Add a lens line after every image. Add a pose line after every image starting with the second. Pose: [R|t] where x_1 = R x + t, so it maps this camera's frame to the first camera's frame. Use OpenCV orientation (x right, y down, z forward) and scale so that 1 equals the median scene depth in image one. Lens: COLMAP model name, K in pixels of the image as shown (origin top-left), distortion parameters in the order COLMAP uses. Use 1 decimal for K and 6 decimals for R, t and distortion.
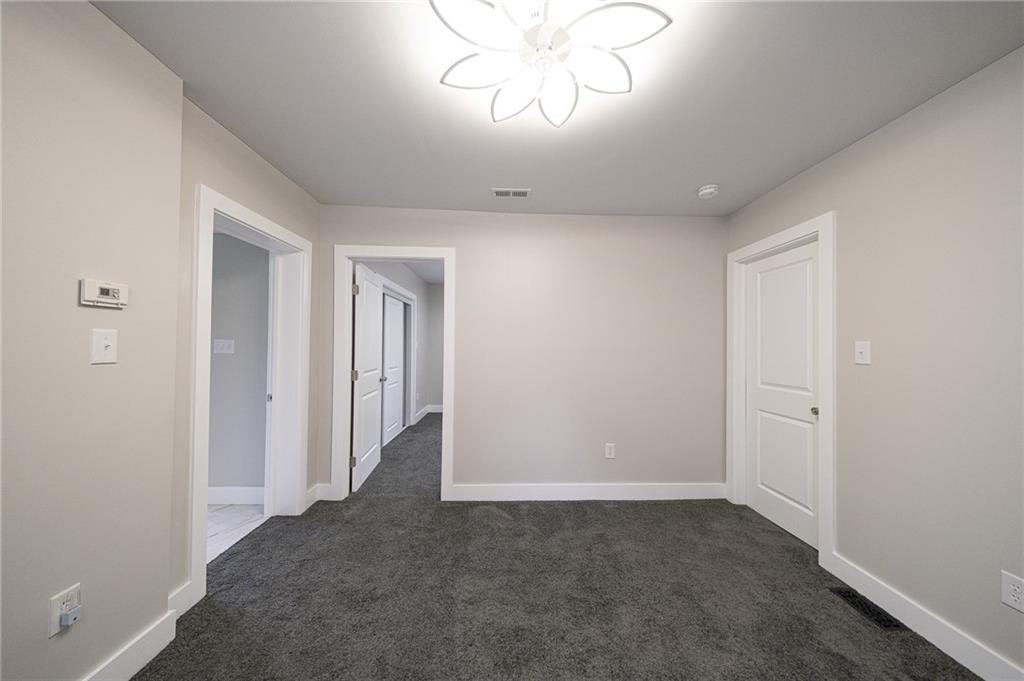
lens RADIAL K [[343.9, 0, 508.9], [0, 343.9, 342.3], [0, 0, 1]] dist [0.006655, -0.001804]
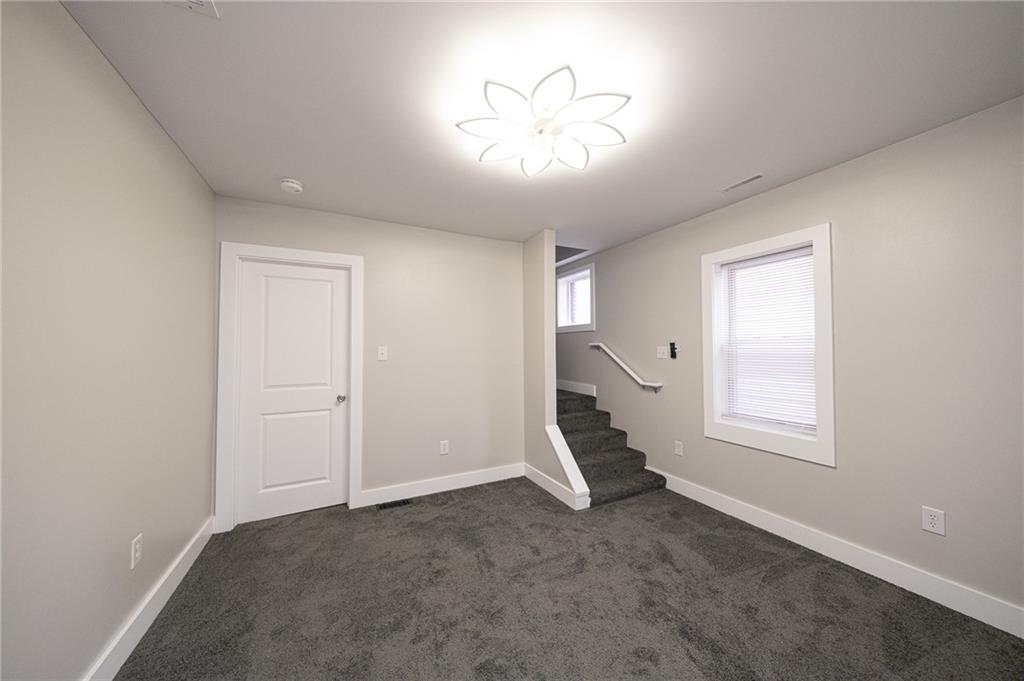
lens RADIAL K [[343.9, 0, 517.5], [0, 343.9, 340.3], [0, 0, 1]] dist [0.006655, -0.001804]
pose [[-0.427613, 0.023691, 0.903651, -0.611129], [-0.004756, 0.999584, -0.028457, 0.009677], [-0.903949, -0.016466, -0.427322, 0.957023]]
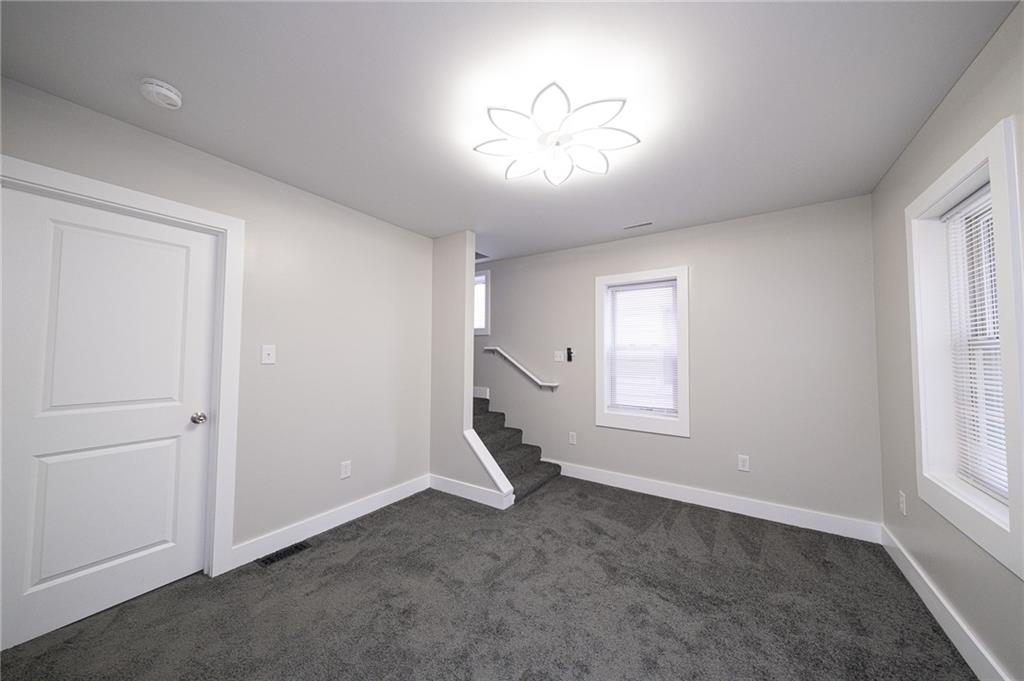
lens RADIAL K [[343.9, 0, 514.6], [0, 343.9, 341.0], [0, 0, 1]] dist [0.006655, -0.001804]
pose [[-0.819029, 0.015128, 0.573552, -0.326237], [-0.014701, 0.998771, -0.047336, 0.024114], [-0.573564, -0.047202, -0.817800, 1.281993]]
